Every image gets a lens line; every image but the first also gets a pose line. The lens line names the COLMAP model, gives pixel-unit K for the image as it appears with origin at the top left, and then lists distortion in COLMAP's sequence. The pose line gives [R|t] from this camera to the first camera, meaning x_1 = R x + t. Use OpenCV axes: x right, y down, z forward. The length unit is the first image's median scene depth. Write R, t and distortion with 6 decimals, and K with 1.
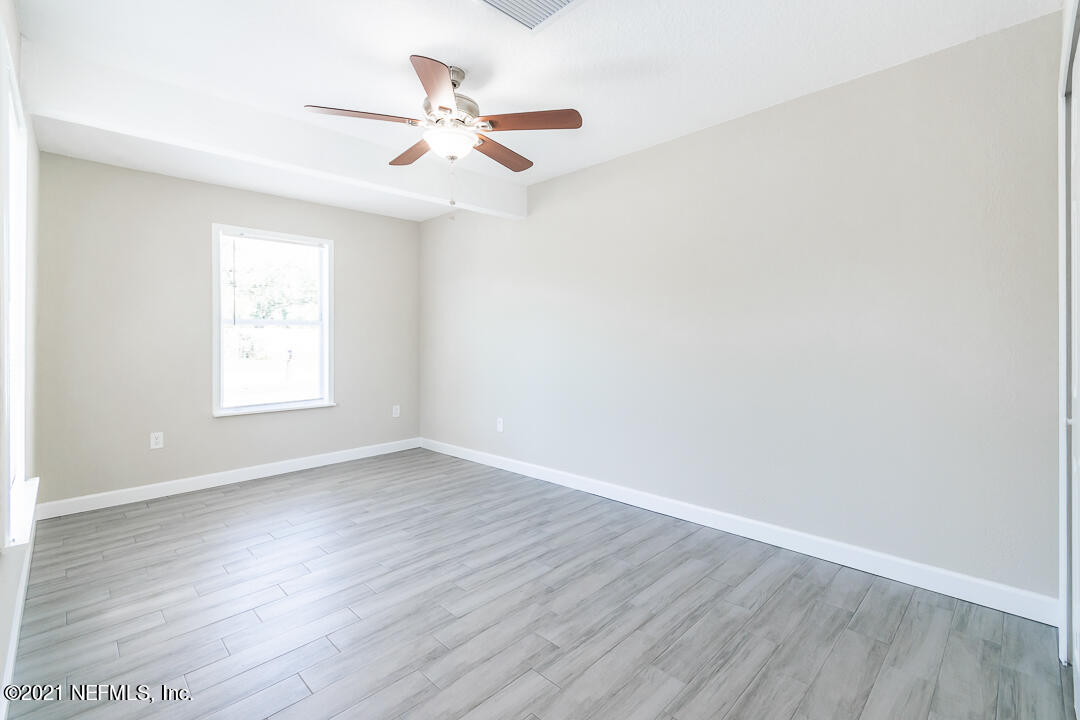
lens RADIAL K [[478.0, 0, 538.4], [0, 478.0, 350.2], [0, 0, 1]] dist [0.001809, 0.000269]
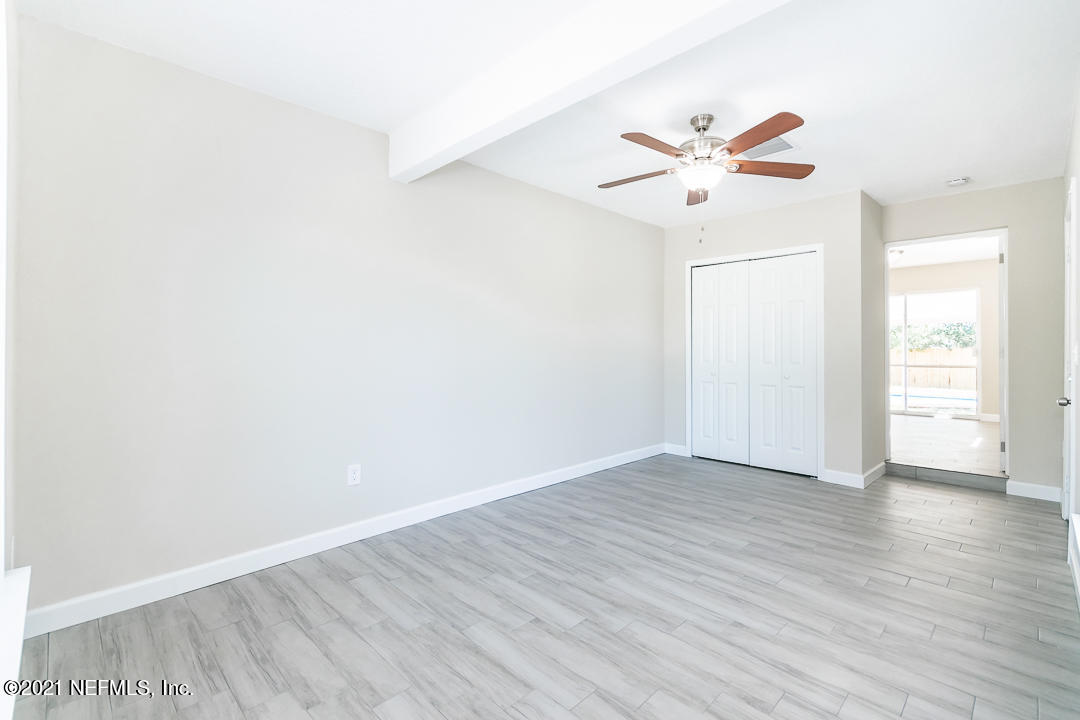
lens RADIAL K [[478.0, 0, 537.0], [0, 478.0, 354.1], [0, 0, 1]] dist [0.001809, 0.000269]
pose [[0.015721, -0.002163, 0.999874, -1.088755], [0.022220, 0.999751, 0.001814, -0.006302], [-0.999630, 0.022189, 0.015765, 1.096208]]
